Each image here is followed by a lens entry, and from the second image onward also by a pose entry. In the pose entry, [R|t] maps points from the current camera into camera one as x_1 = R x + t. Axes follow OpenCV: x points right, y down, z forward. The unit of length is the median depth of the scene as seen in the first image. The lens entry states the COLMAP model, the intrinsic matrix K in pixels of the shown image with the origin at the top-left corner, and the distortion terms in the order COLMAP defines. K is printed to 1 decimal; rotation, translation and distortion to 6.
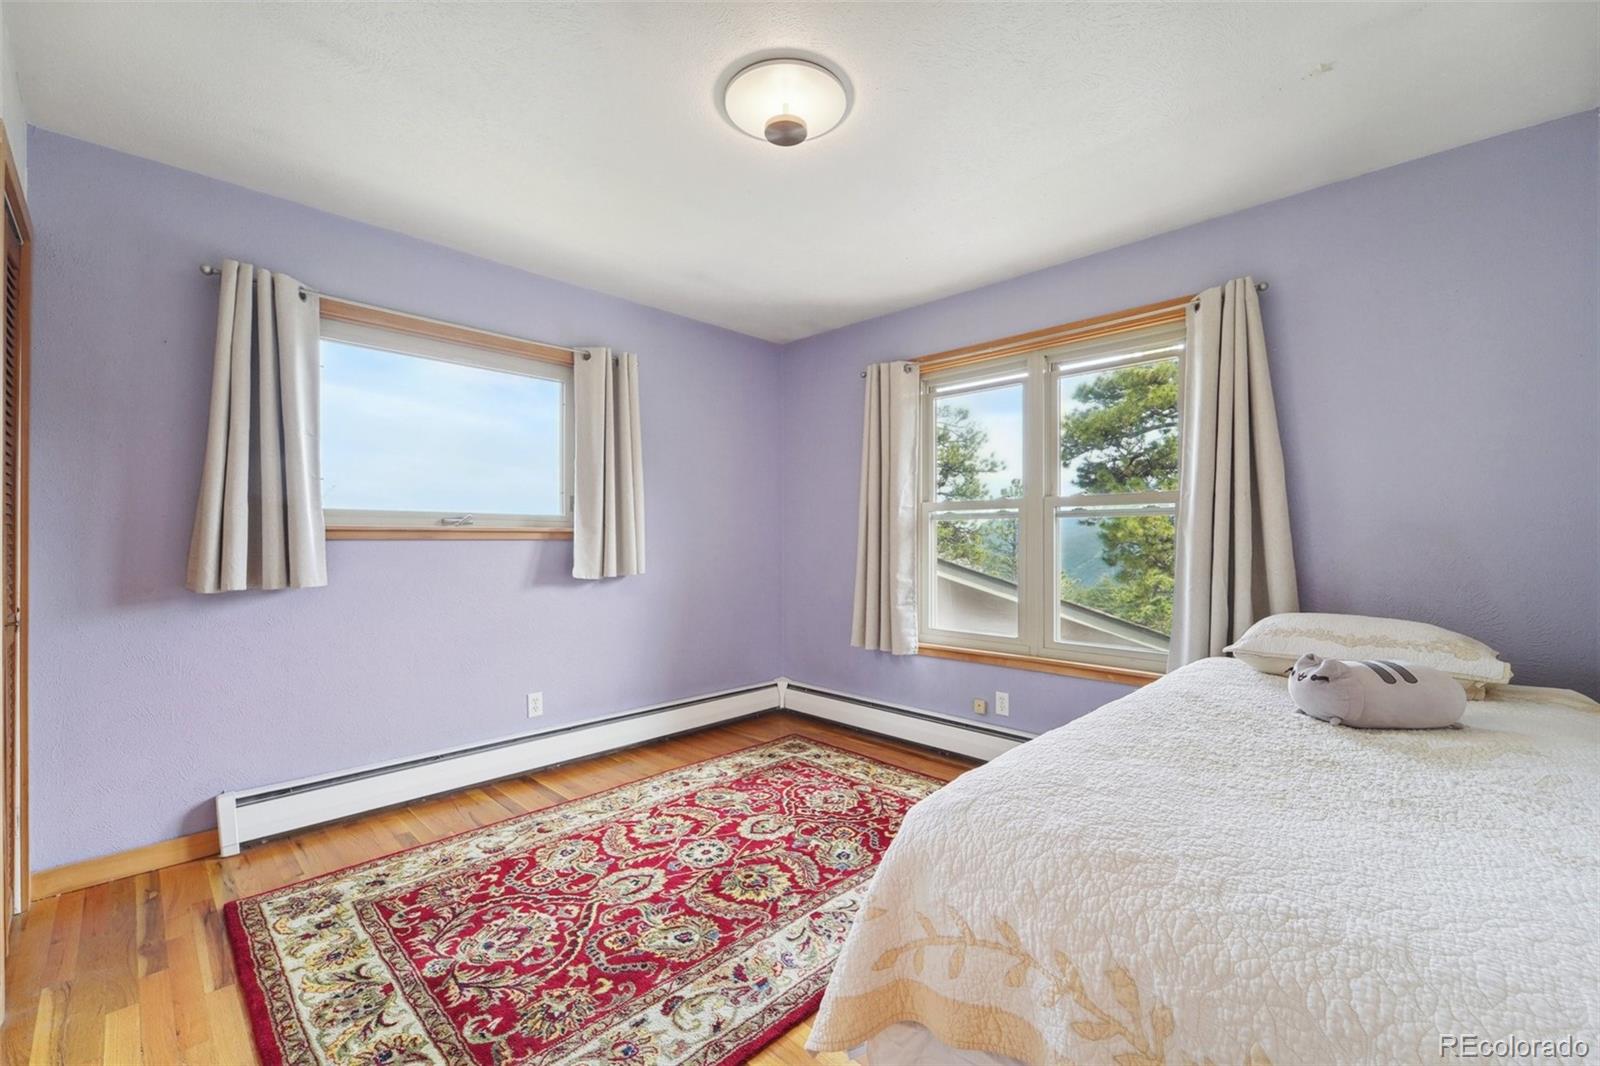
lens RADIAL K [[662.7, 0, 799.5], [0, 662.7, 539.2], [0, 0, 1]] dist [0.004193, -0.000282]
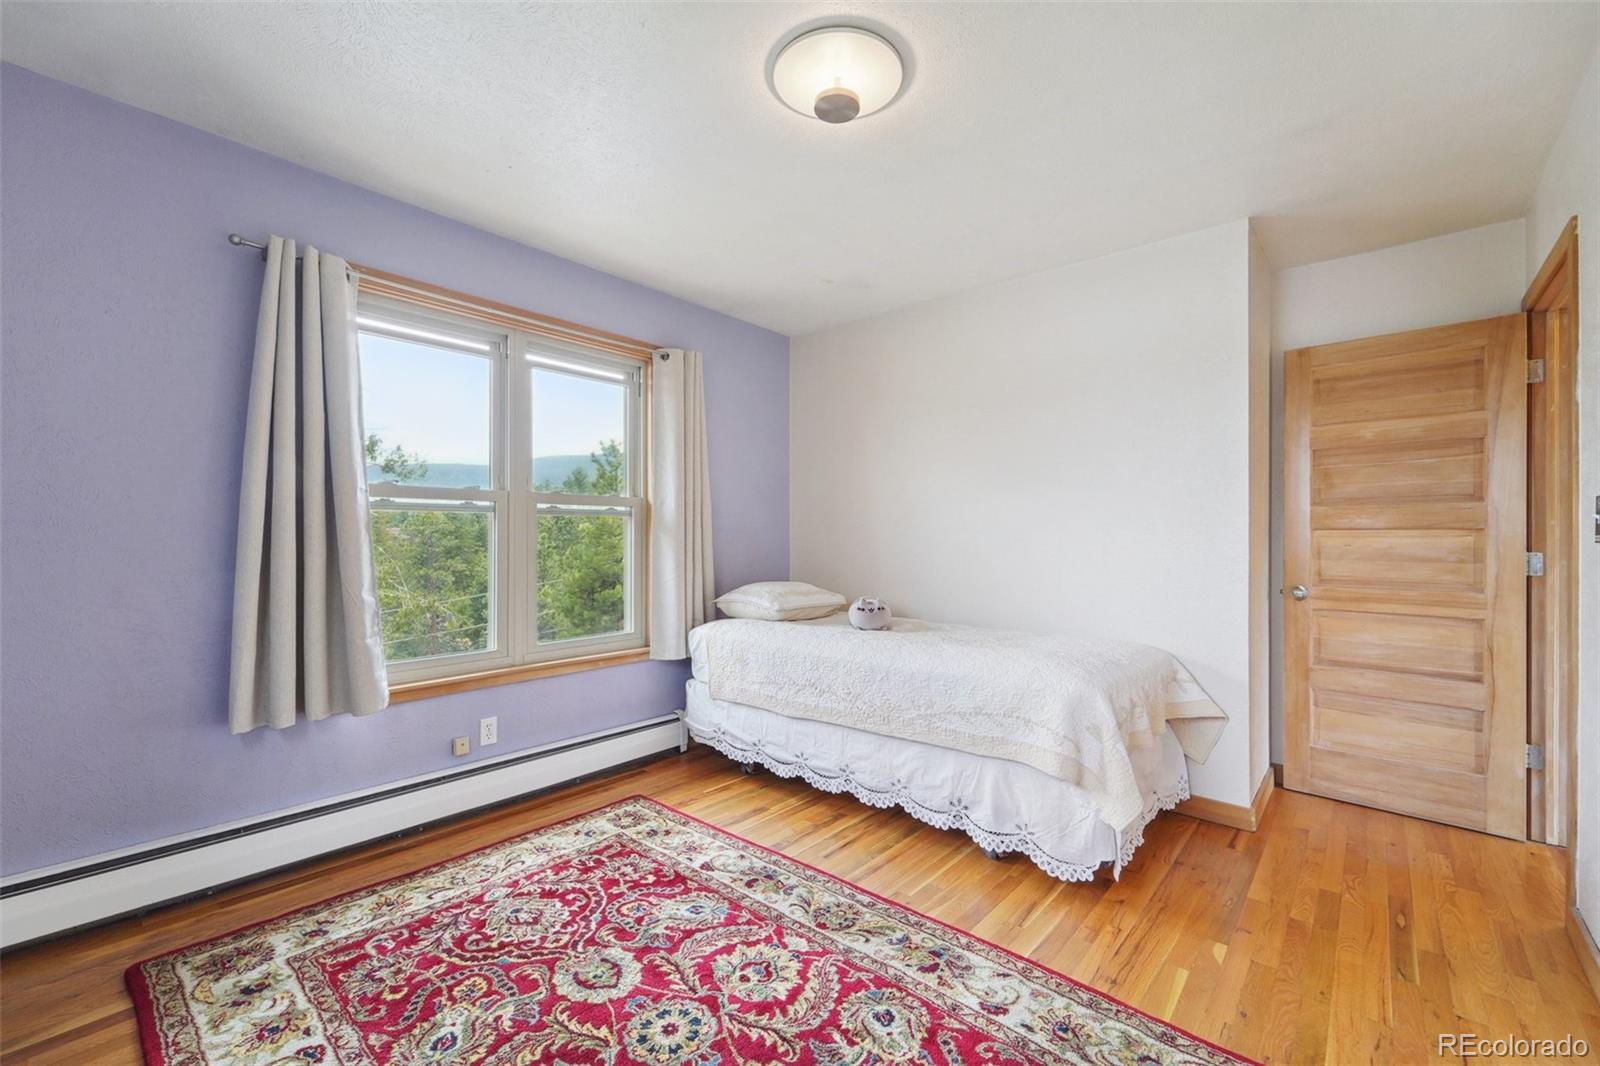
lens RADIAL K [[662.7, 0, 799.5], [0, 662.7, 539.2], [0, 0, 1]] dist [0.004193, -0.000282]
pose [[-0.067924, -0.006412, 0.997670, -0.721048], [-0.005562, 0.999966, 0.006048, -0.006446], [-0.997675, -0.005138, -0.067957, 0.842535]]
